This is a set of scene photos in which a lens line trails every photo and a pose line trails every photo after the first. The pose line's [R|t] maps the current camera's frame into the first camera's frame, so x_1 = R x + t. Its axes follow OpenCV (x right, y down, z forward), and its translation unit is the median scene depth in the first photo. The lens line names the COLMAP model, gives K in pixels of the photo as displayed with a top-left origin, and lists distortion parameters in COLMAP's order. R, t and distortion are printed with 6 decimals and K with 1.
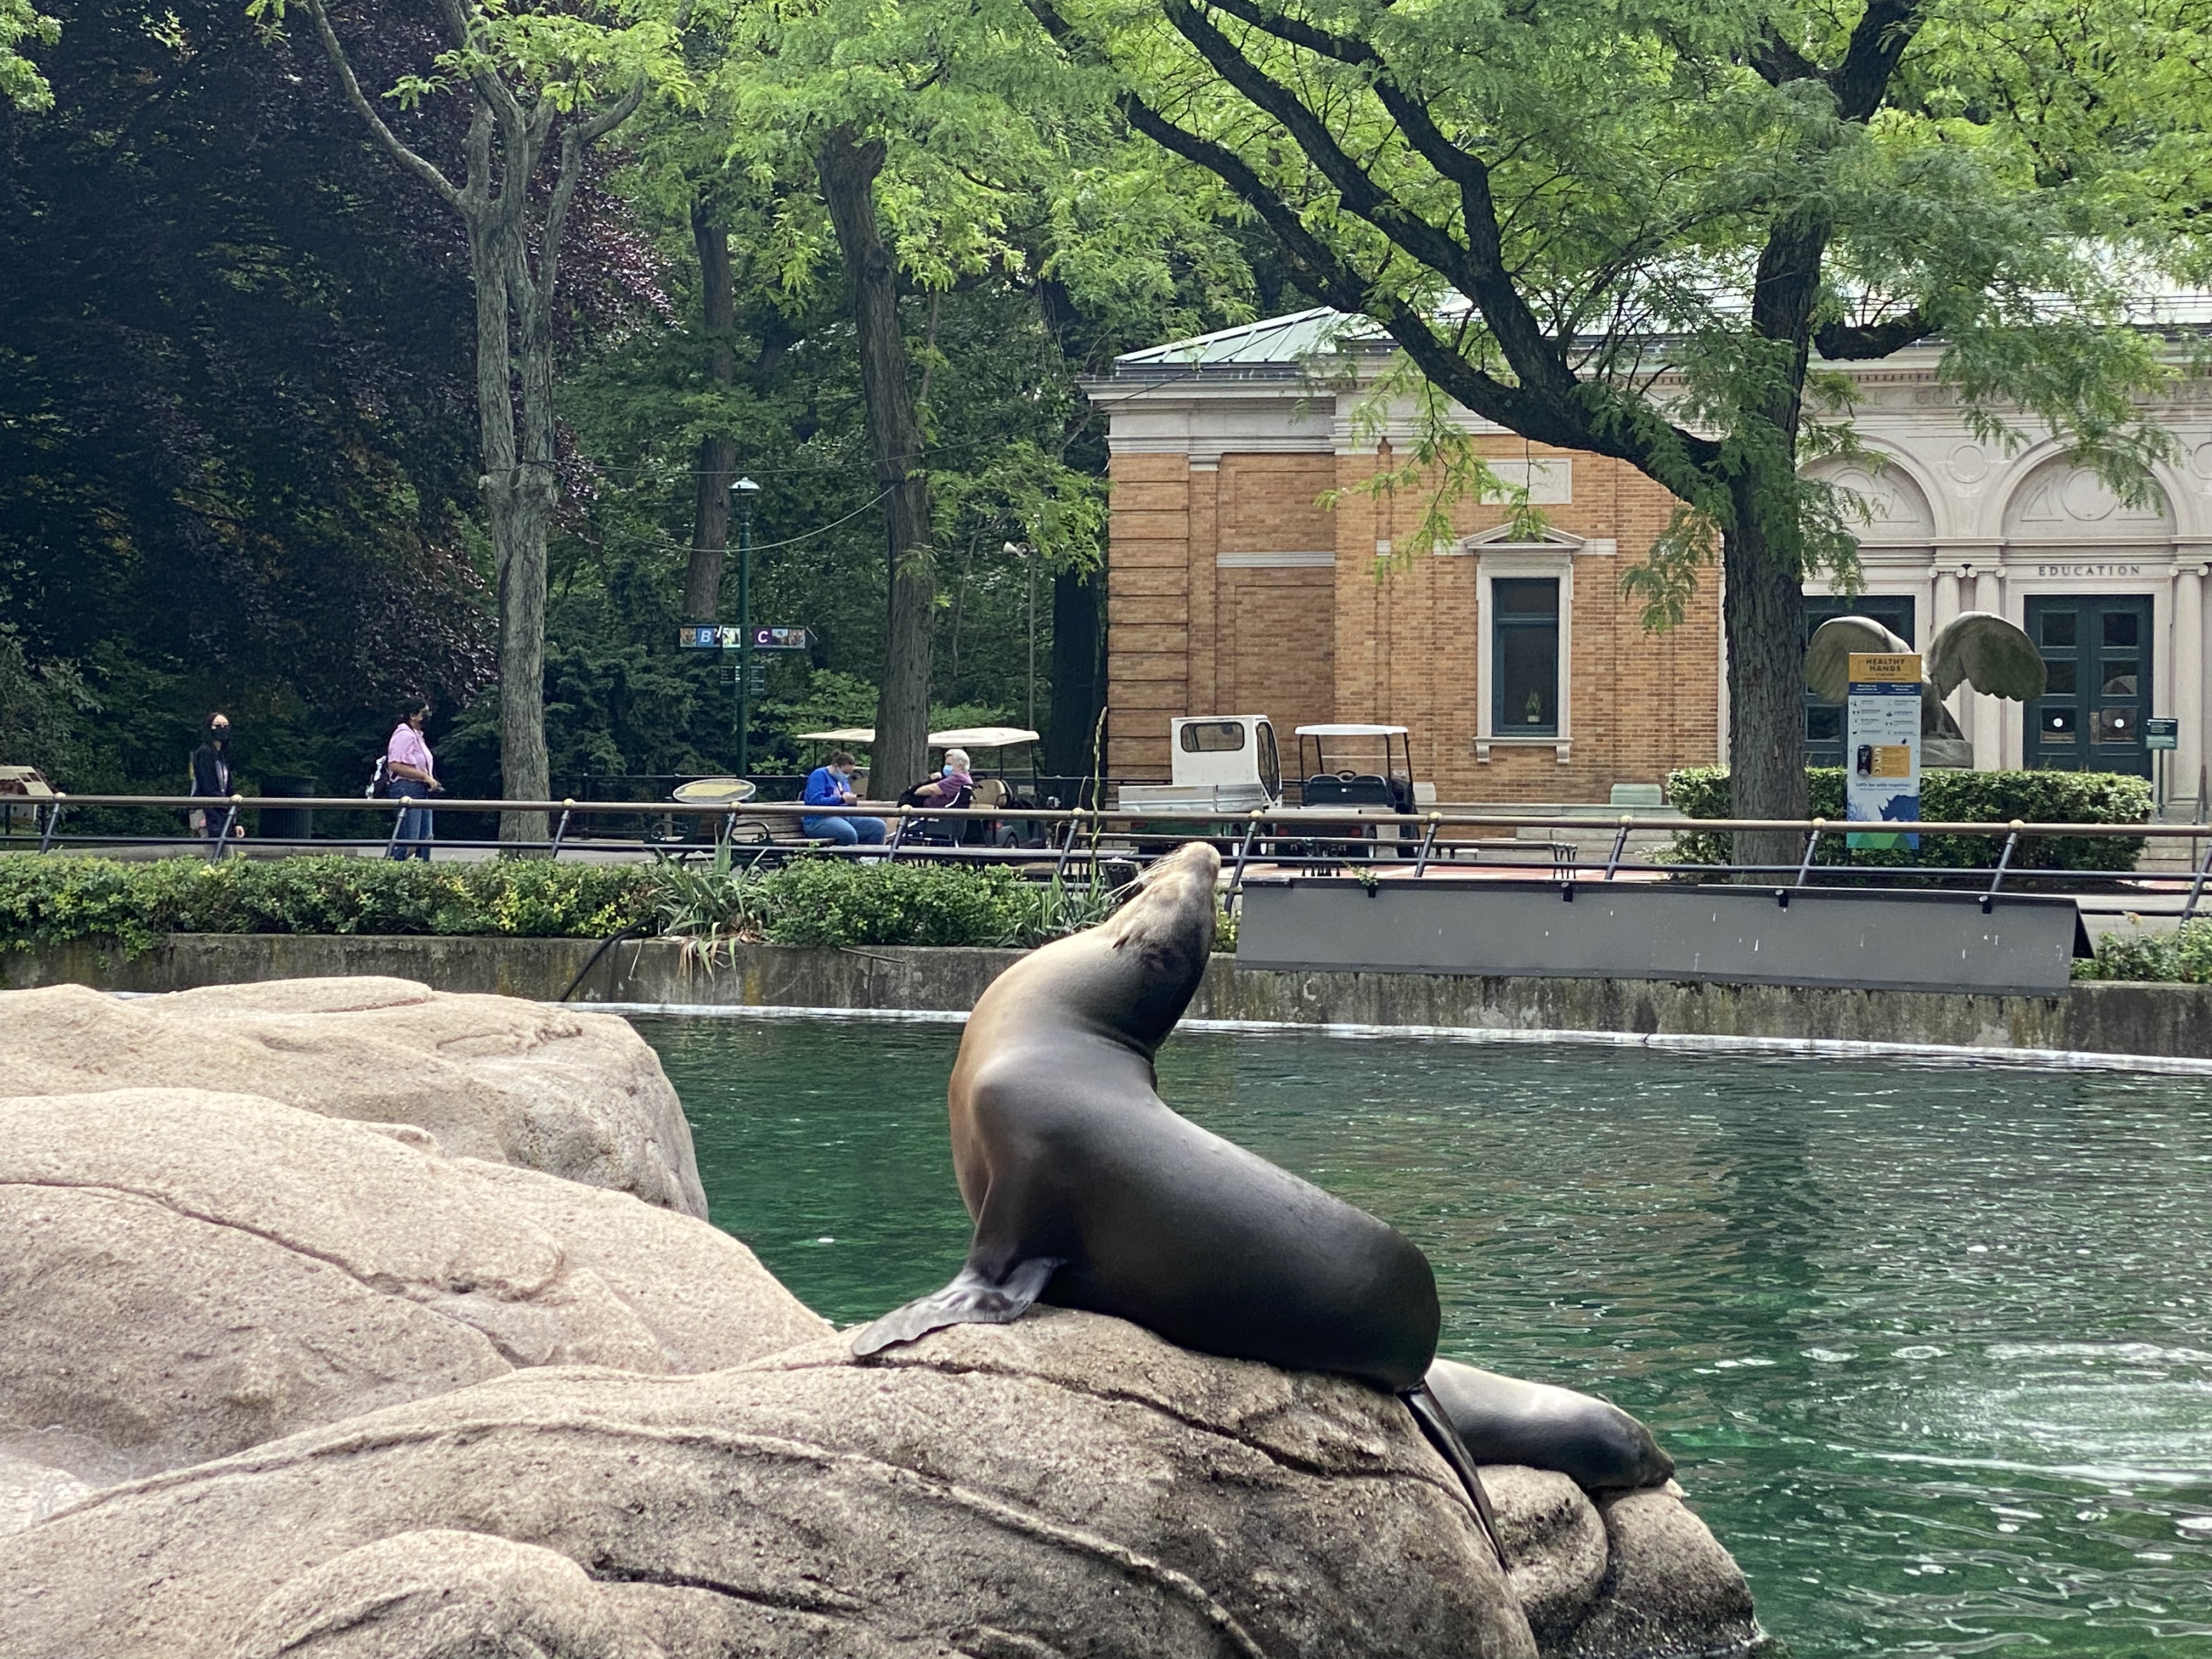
lens RADIAL K [[5438.9, 0, 1102.6], [0, 5438.9, 826.0], [0, 0, 1]] dist [0.145084, 0.000000]
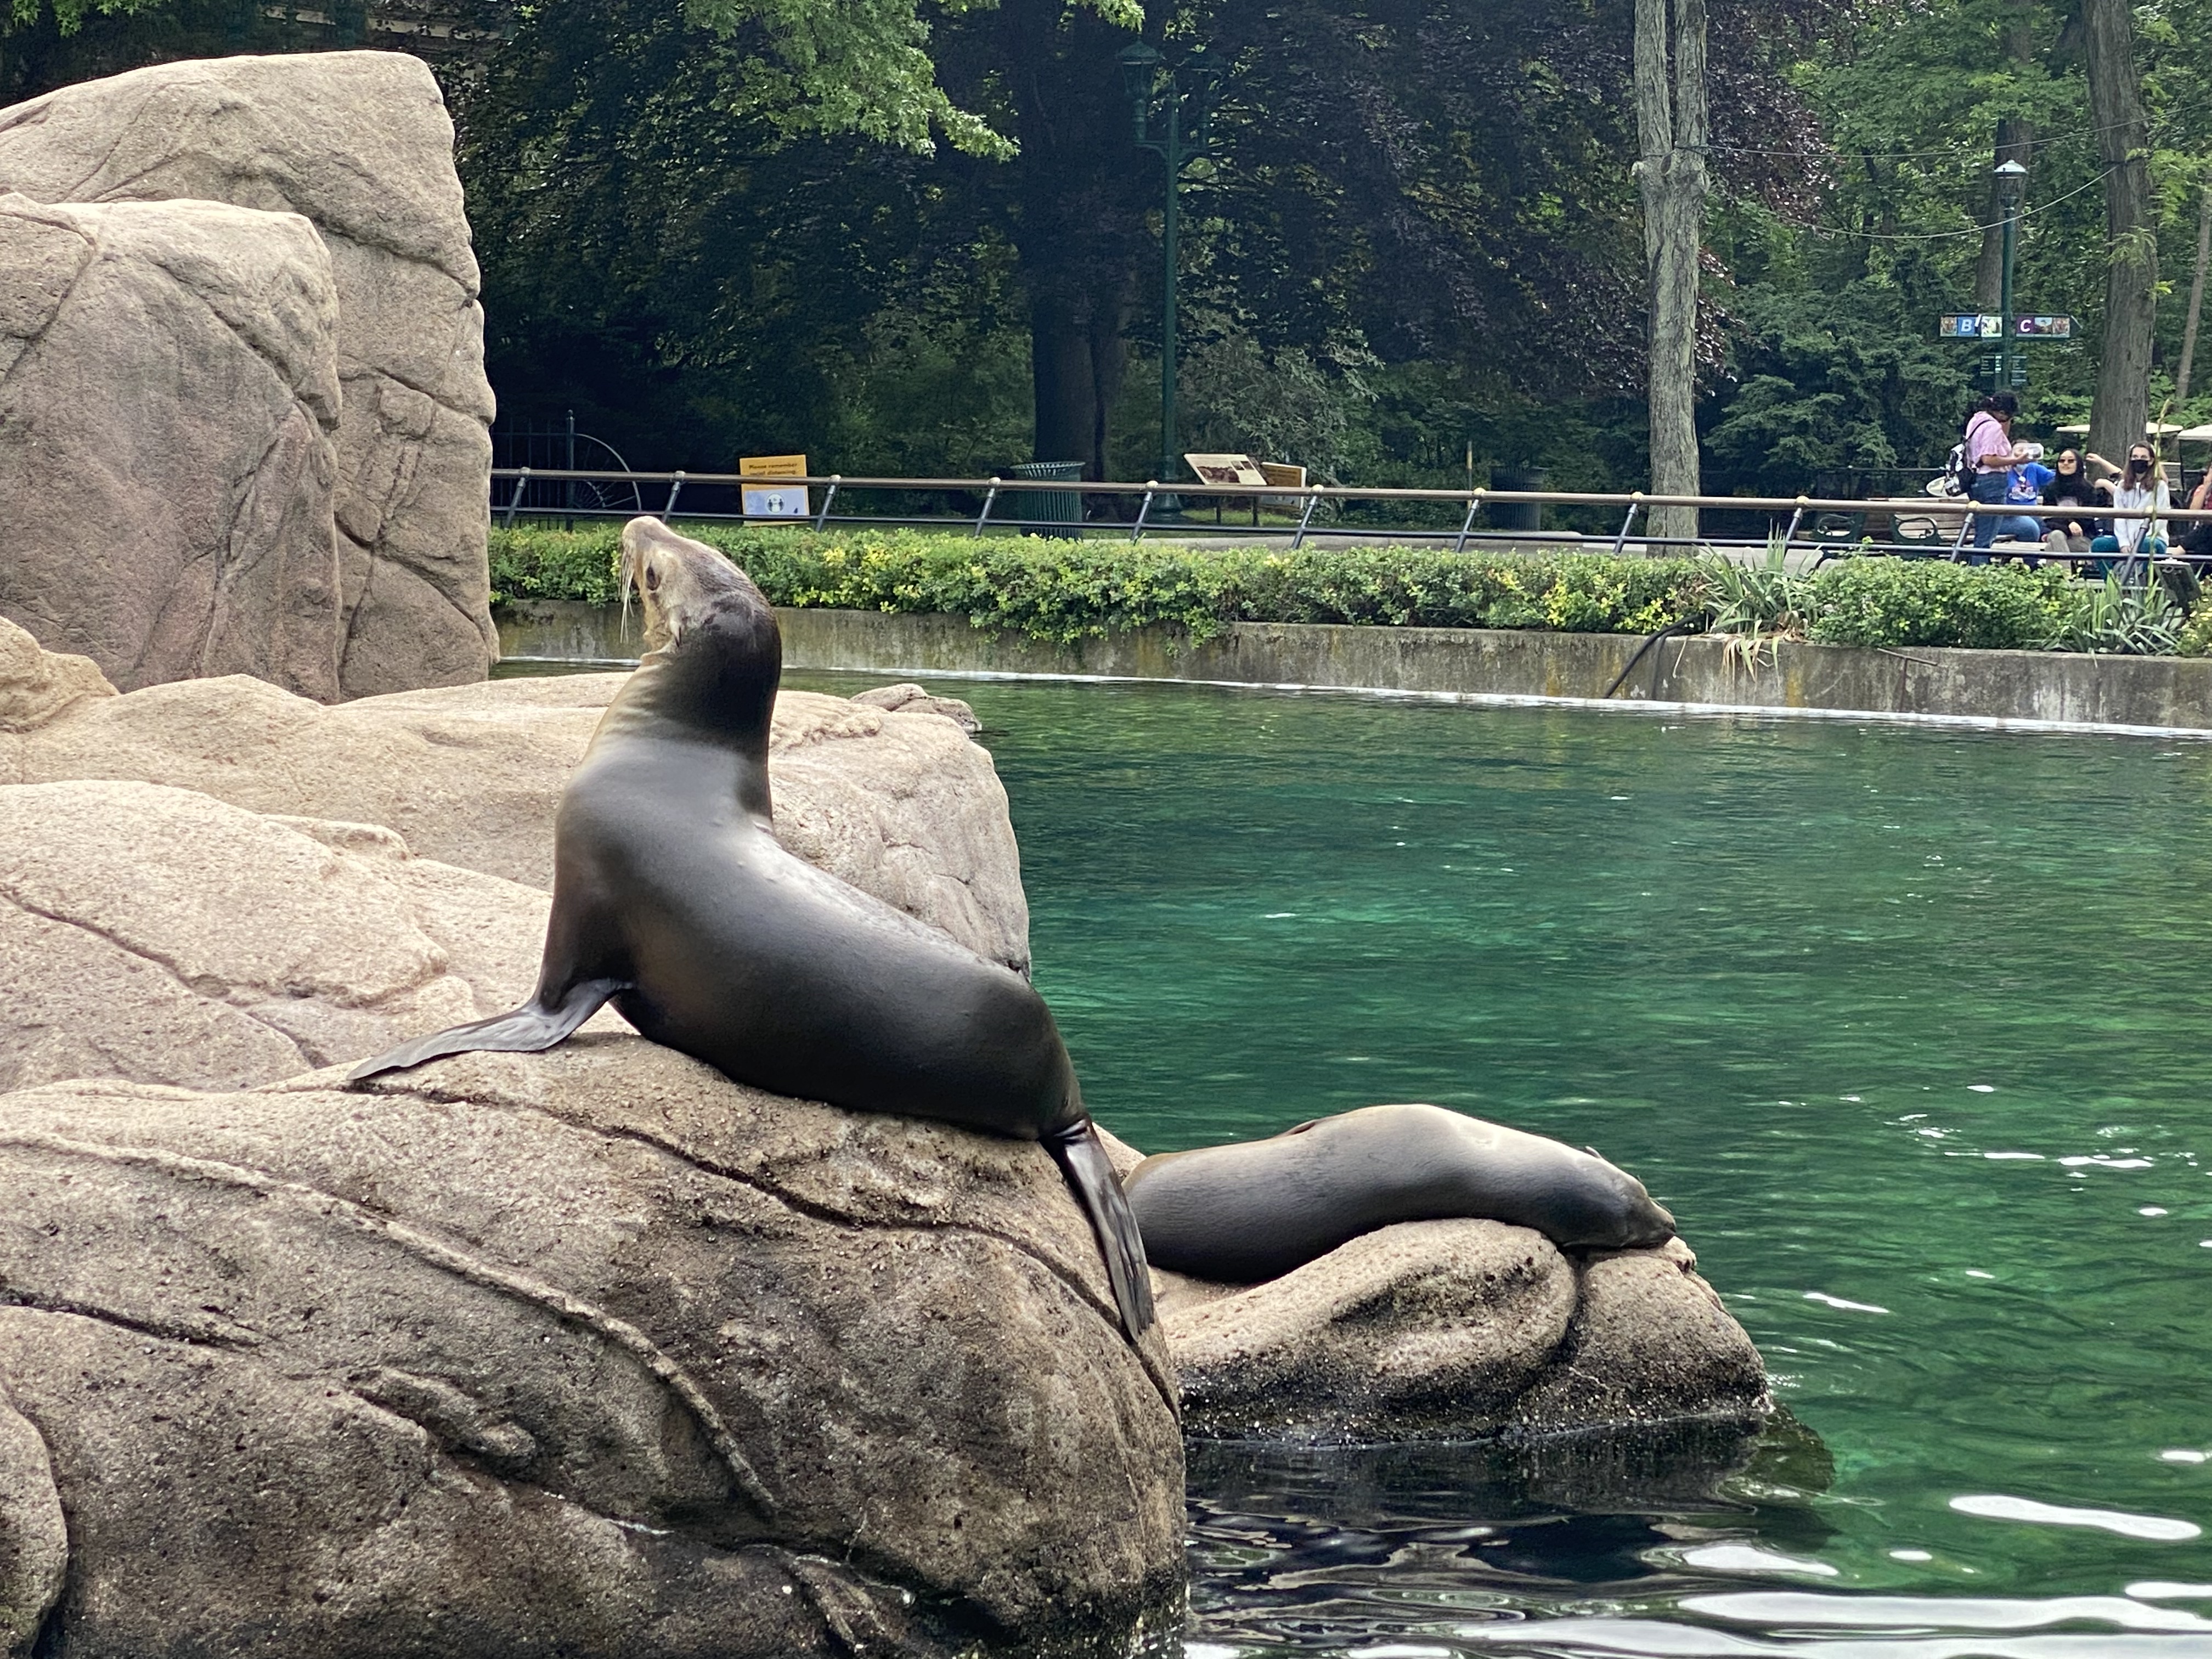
lens RADIAL K [[5438.9, 0, 1106.6], [0, 5438.9, 823.9], [0, 0, 1]] dist [0.145084, 0.000000]
pose [[0.965089, 0.026328, -0.260596, 0.255022], [-0.011615, 0.998258, 0.057838, -0.003614], [0.261665, -0.052792, 0.963714, 0.087608]]
